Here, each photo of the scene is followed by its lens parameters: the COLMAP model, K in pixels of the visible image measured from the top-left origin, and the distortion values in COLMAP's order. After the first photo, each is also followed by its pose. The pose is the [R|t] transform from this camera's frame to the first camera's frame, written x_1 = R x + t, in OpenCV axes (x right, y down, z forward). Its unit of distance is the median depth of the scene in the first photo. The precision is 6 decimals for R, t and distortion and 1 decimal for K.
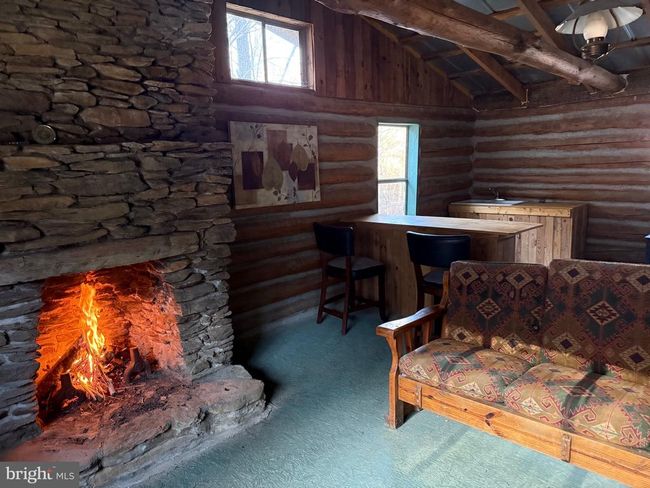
lens RADIAL K [[453.8, 0, 322.4], [0, 453.8, 245.1], [0, 0, 1]] dist [0.053789, -0.067668]
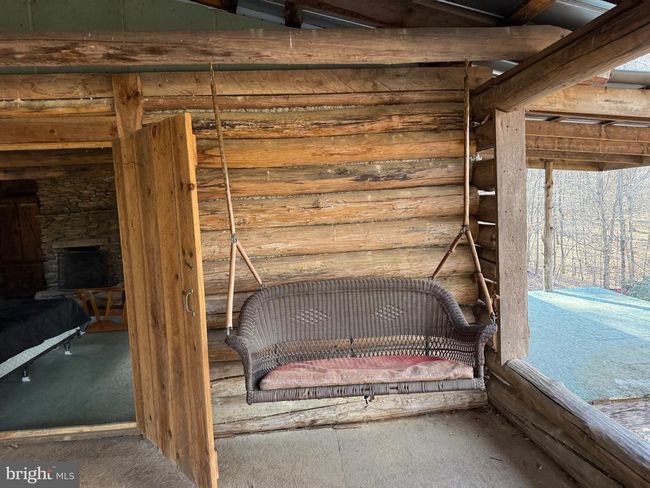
lens RADIAL K [[453.8, 0, 322.4], [0, 453.8, 245.1], [0, 0, 1]] dist [0.053789, -0.067668]
pose [[0.765402, 0.043820, -0.642059, 2.586628], [-0.072043, 0.997242, -0.017822, -0.026988], [0.639508, 0.059897, 0.766448, -0.422922]]
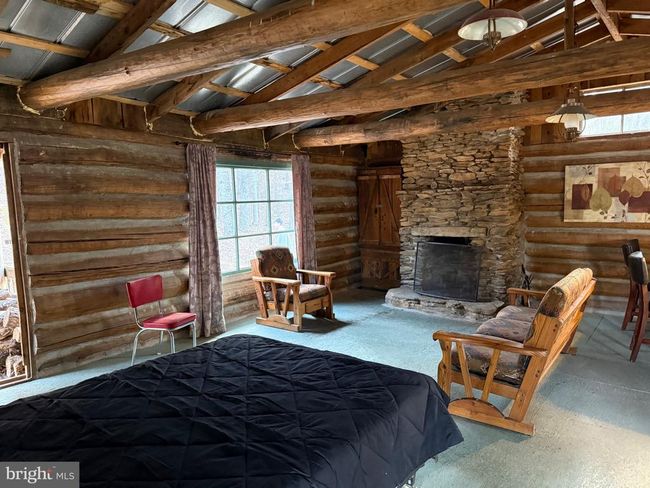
lens RADIAL K [[440.0, 0, 327.2], [0, 440.0, 242.5], [0, 0, 1]] dist [0.106414, -0.134171]
pose [[0.131228, 0.128119, -0.983039, 1.474384], [-0.146580, 0.983222, 0.108575, -0.069352], [0.980456, 0.129846, 0.147806, -0.005331]]
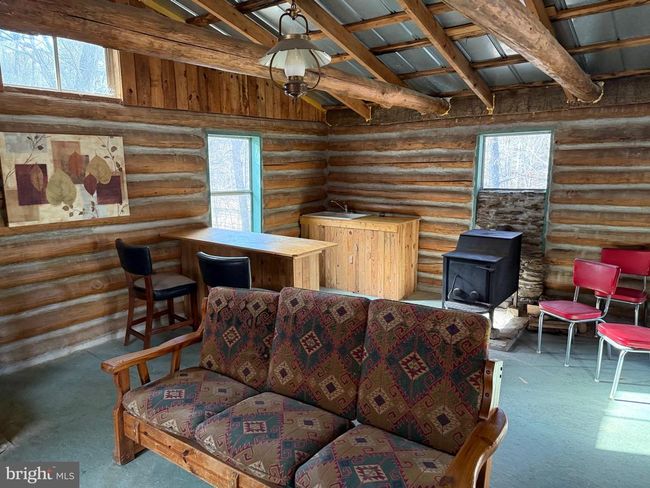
lens RADIAL K [[455.5, 0, 328.3], [0, 455.5, 245.1], [0, 0, 1]] dist [0.101883, -0.150825]
pose [[0.988915, 0.002141, 0.148464, 0.373139], [-0.002545, 0.999994, 0.002533, -0.056263], [-0.148458, -0.002882, 0.988915, -0.020917]]
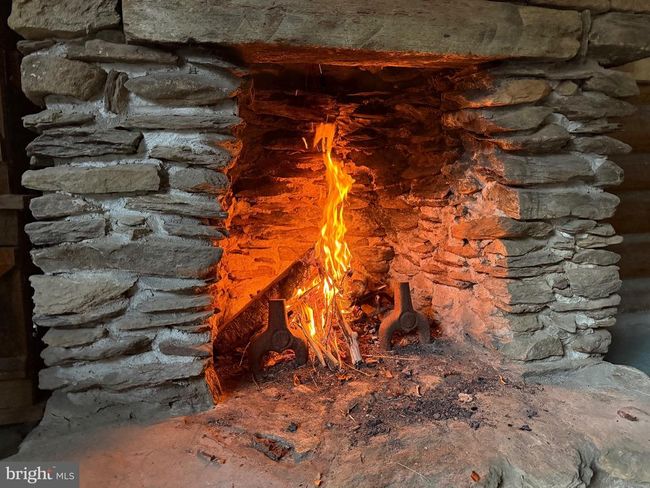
lens RADIAL K [[453.8, 0, 322.4], [0, 453.8, 245.1], [0, 0, 1]] dist [0.053789, -0.067668]
pose [[0.867916, 0.080278, -0.490180, -0.232180], [-0.098666, 0.995051, -0.011738, 0.185819], [0.486812, 0.058551, 0.871542, 0.491315]]
